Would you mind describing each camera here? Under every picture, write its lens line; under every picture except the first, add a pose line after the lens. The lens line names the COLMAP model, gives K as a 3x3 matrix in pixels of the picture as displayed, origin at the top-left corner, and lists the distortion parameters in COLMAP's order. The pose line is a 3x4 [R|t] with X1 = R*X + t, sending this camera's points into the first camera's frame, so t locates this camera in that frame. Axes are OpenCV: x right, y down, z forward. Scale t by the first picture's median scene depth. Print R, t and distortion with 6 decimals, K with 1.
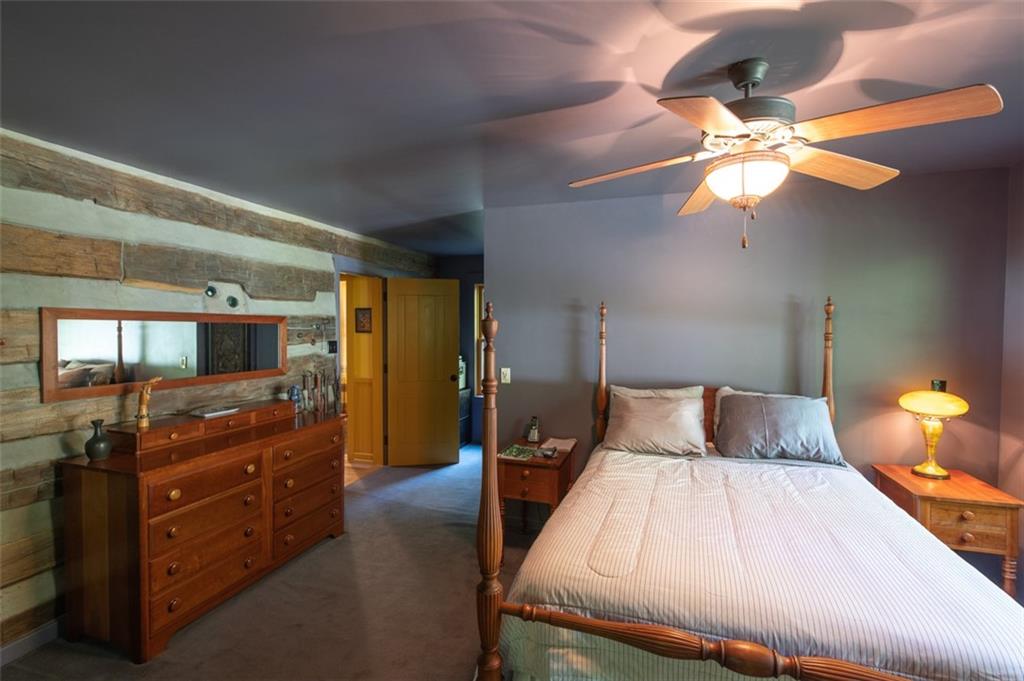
lens RADIAL K [[464.8, 0, 522.2], [0, 464.8, 339.6], [0, 0, 1]] dist [0.003862, -0.000389]
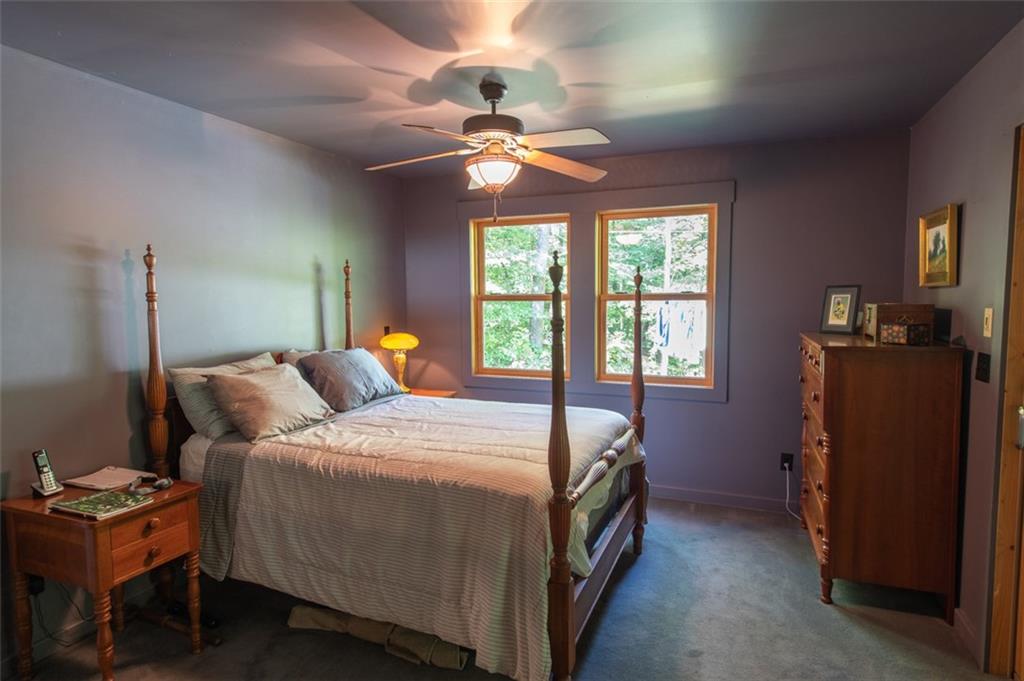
lens RADIAL K [[563.6, 0, 520.2], [0, 563.6, 338.7], [0, 0, 1]] dist [0.027184, -0.014900]
pose [[0.082296, -0.081949, 0.993233, -0.756485], [0.043931, 0.995943, 0.078533, 0.012264], [-0.995639, 0.037170, 0.085562, 0.508716]]
